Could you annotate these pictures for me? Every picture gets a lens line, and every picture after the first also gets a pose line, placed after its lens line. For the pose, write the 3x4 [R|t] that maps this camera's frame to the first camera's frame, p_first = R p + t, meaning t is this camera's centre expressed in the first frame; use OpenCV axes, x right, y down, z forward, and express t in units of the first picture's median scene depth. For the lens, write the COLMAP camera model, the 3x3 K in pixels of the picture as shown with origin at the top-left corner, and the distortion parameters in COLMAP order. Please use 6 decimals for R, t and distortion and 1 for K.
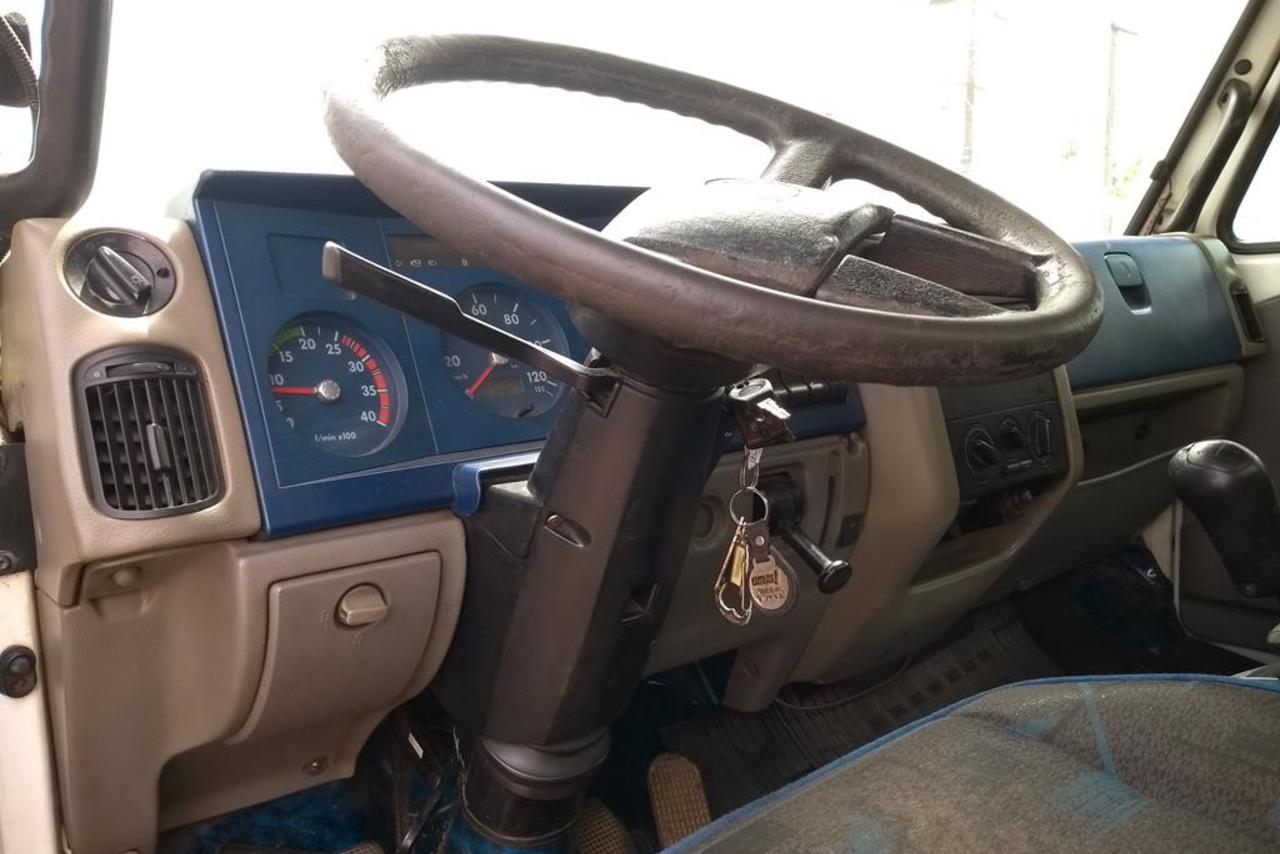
lens RADIAL K [[987.7, 0, 640.0], [0, 987.7, 427.0], [0, 0, 1]] dist [0.128056, -0.288423]
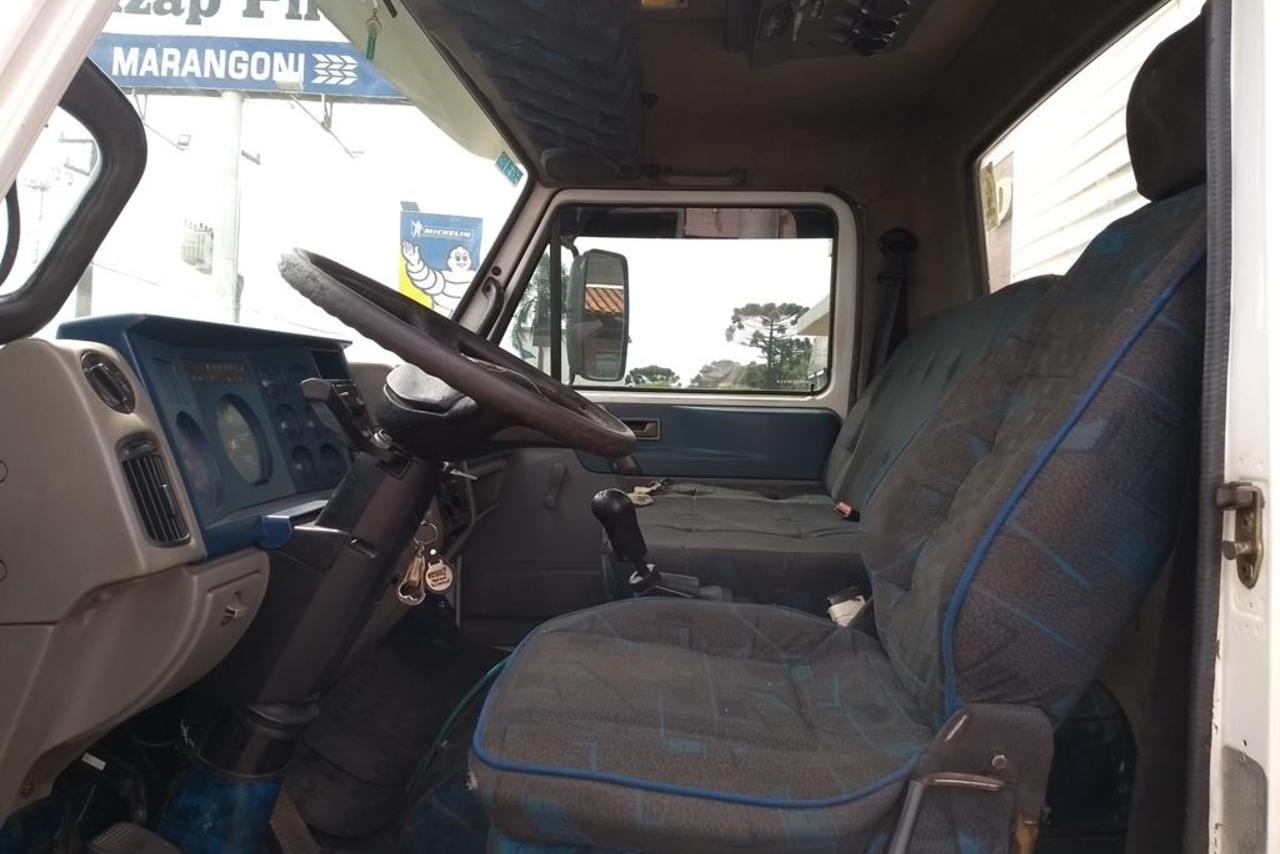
lens RADIAL K [[987.7, 0, 640.0], [0, 987.7, 427.0], [0, 0, 1]] dist [0.128056, -0.288423]
pose [[0.660652, 0.032126, 0.750005, -0.969843], [0.045592, 0.995522, -0.082803, 0.056710], [-0.749307, 0.088898, 0.656229, -0.457714]]
